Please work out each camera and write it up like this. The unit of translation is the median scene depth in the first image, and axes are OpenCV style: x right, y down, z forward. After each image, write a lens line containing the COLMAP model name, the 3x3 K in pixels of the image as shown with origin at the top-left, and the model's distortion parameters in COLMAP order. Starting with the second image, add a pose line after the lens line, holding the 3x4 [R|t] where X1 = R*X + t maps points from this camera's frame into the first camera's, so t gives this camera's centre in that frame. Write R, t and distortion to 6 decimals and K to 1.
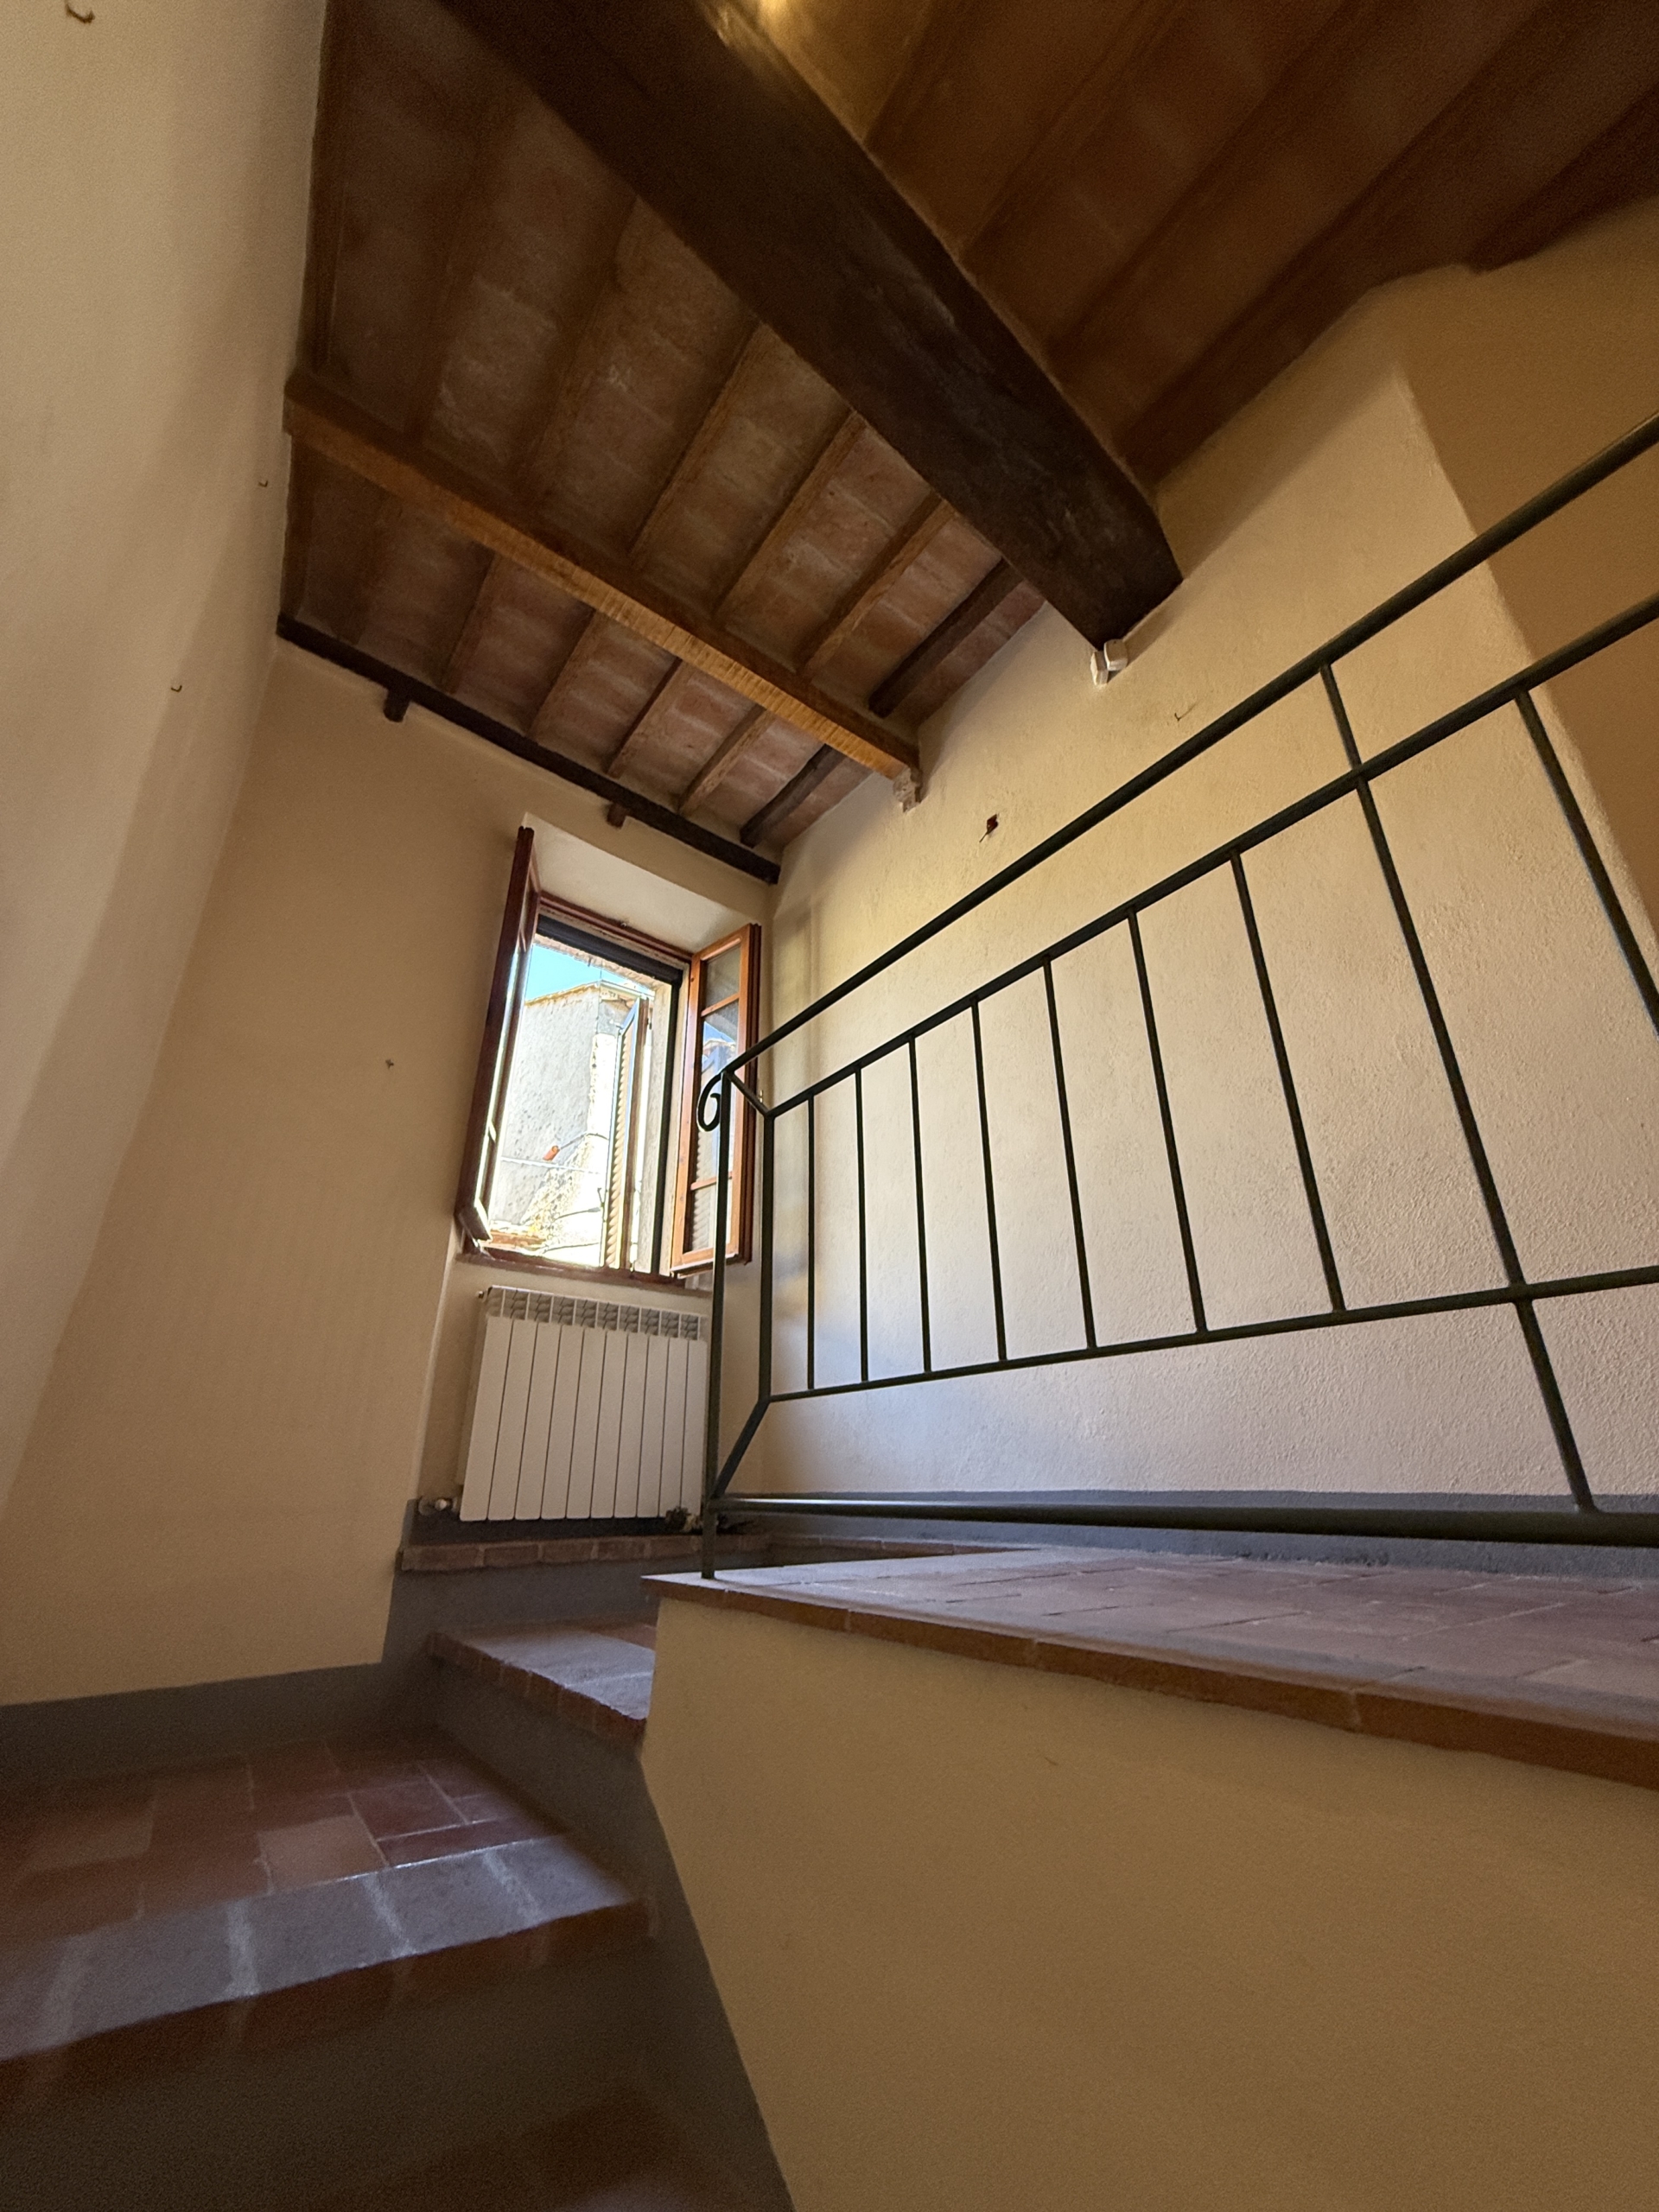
lens RADIAL K [[879.6, 0, 821.6], [0, 879.6, 1105.8], [0, 0, 1]] dist [0.000493, -0.000121]
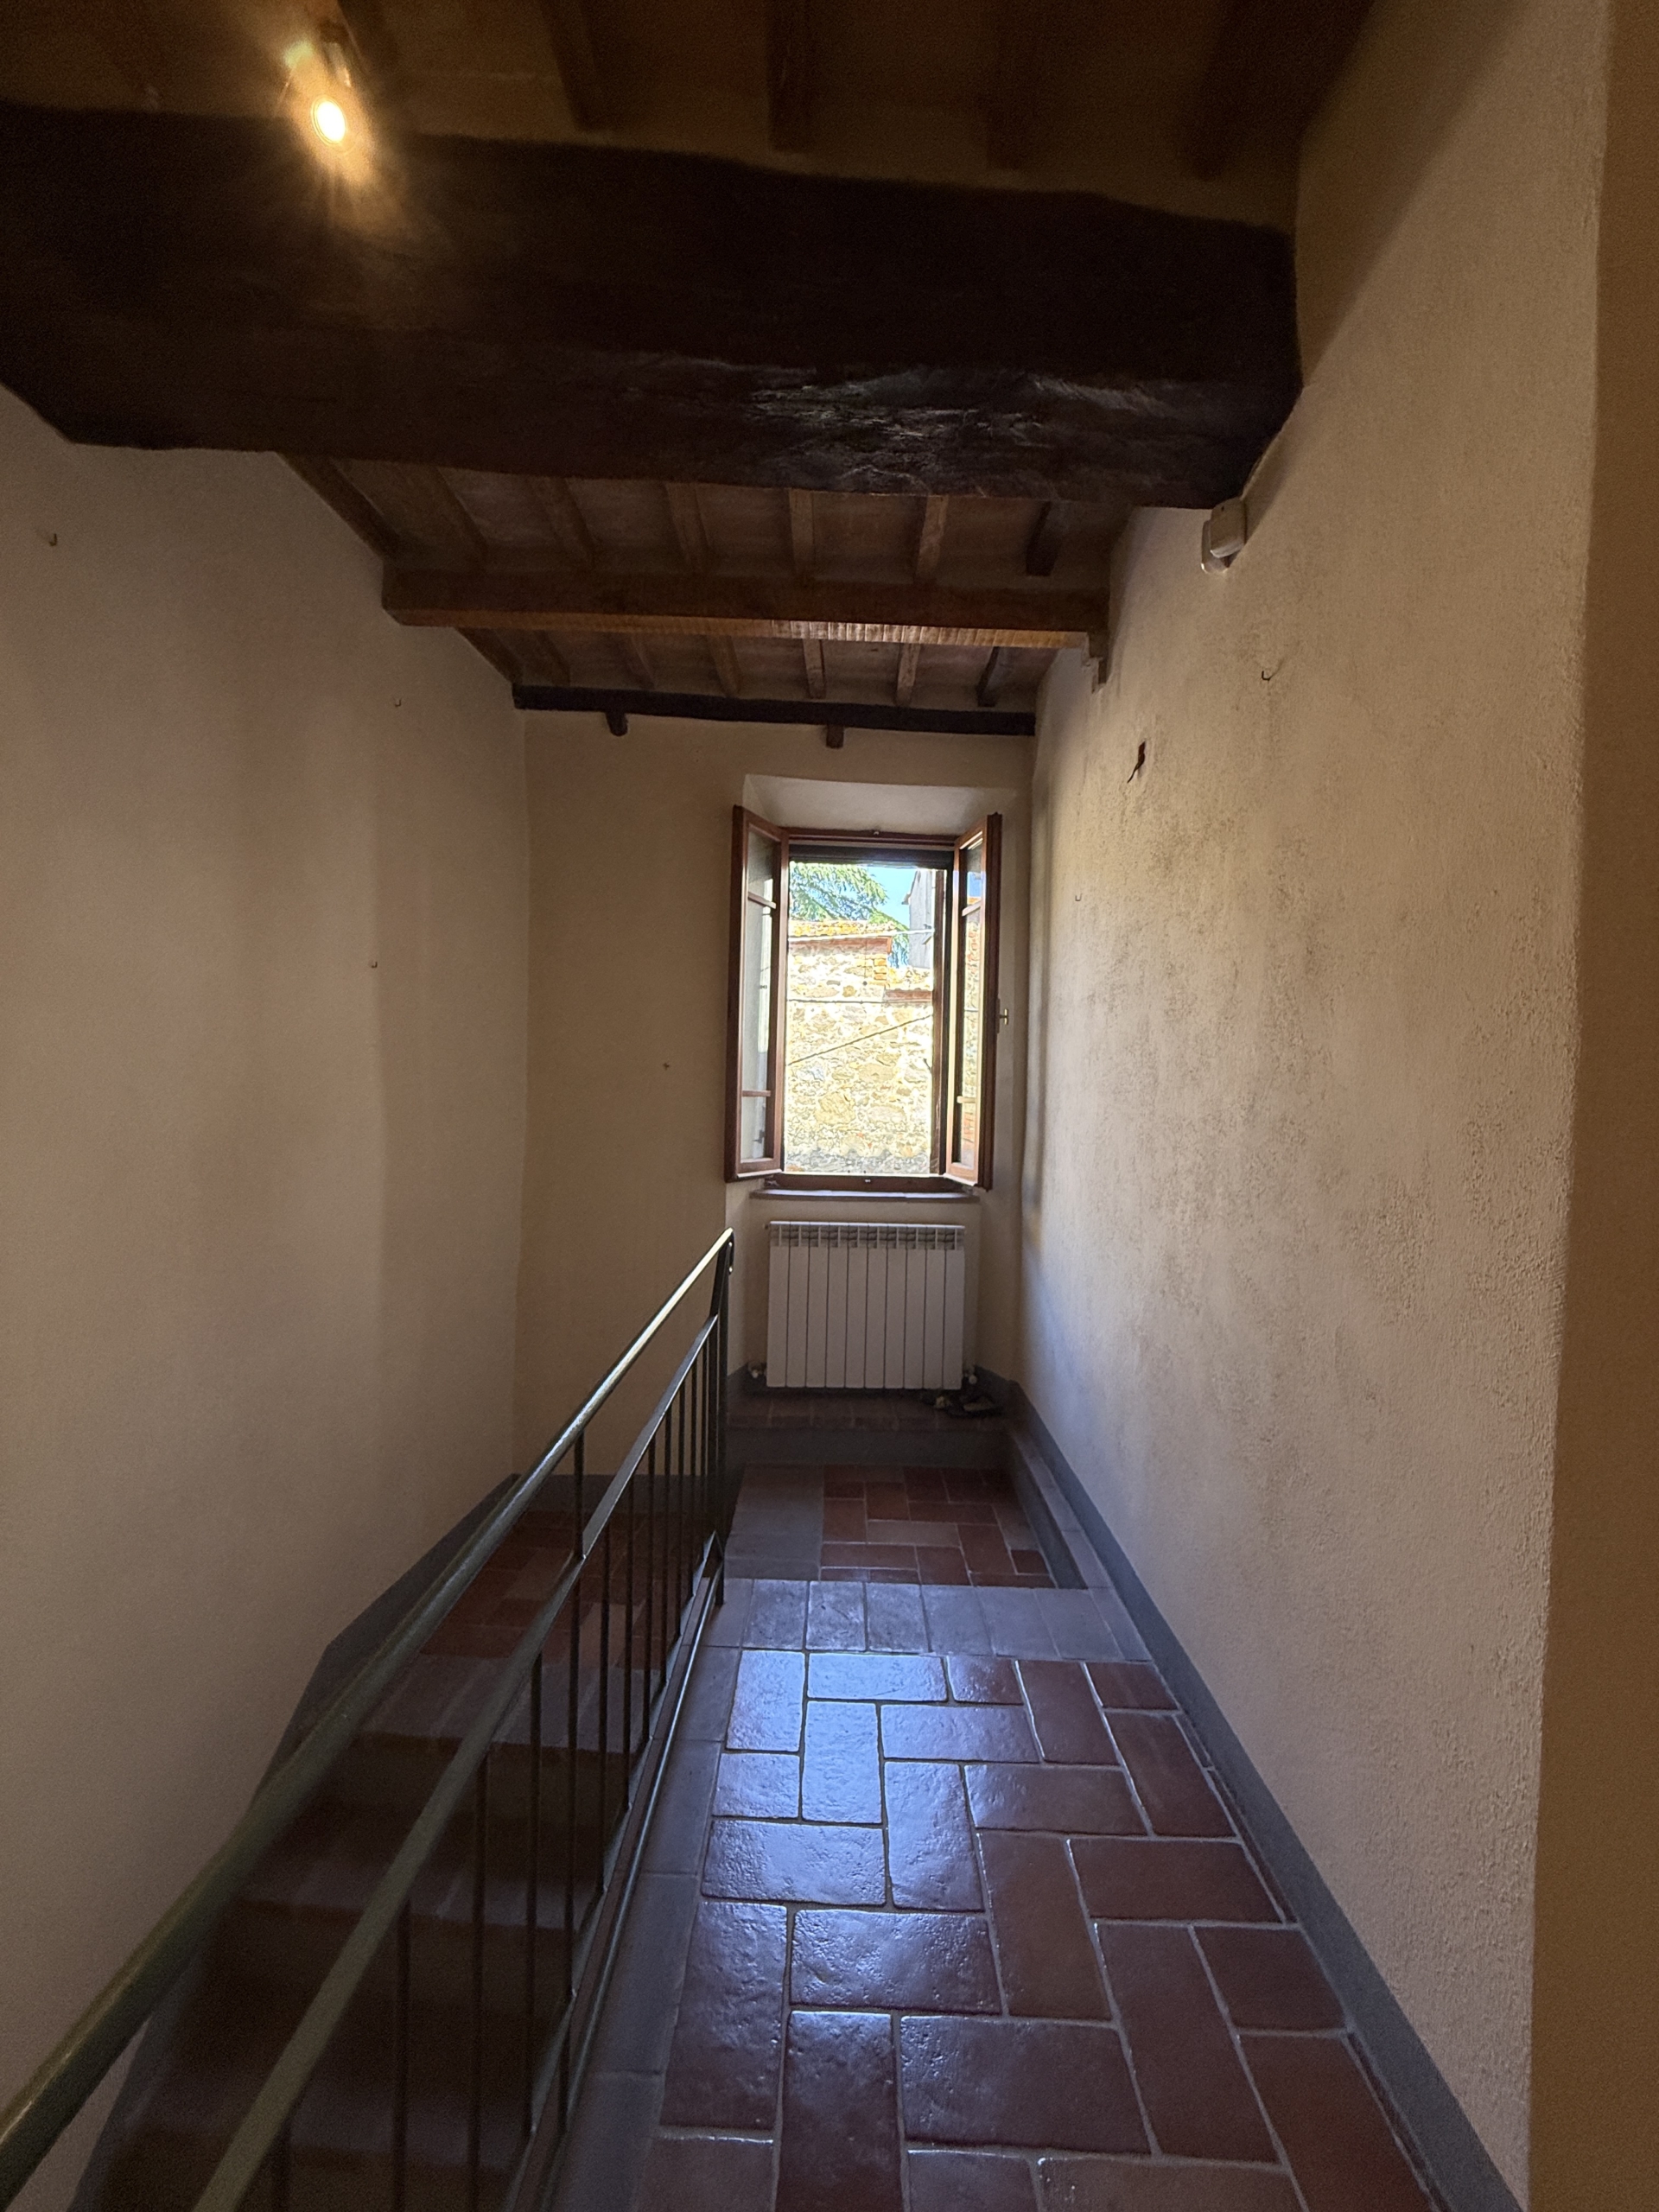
lens RADIAL K [[879.6, 0, 831.9], [0, 879.6, 1104.5], [0, 0, 1]] dist [0.000493, -0.000121]
pose [[0.798934, 0.036045, -0.600338, 0.414310], [0.211617, 0.917521, 0.336711, -0.328457], [0.562959, -0.396052, 0.725410, 0.157374]]
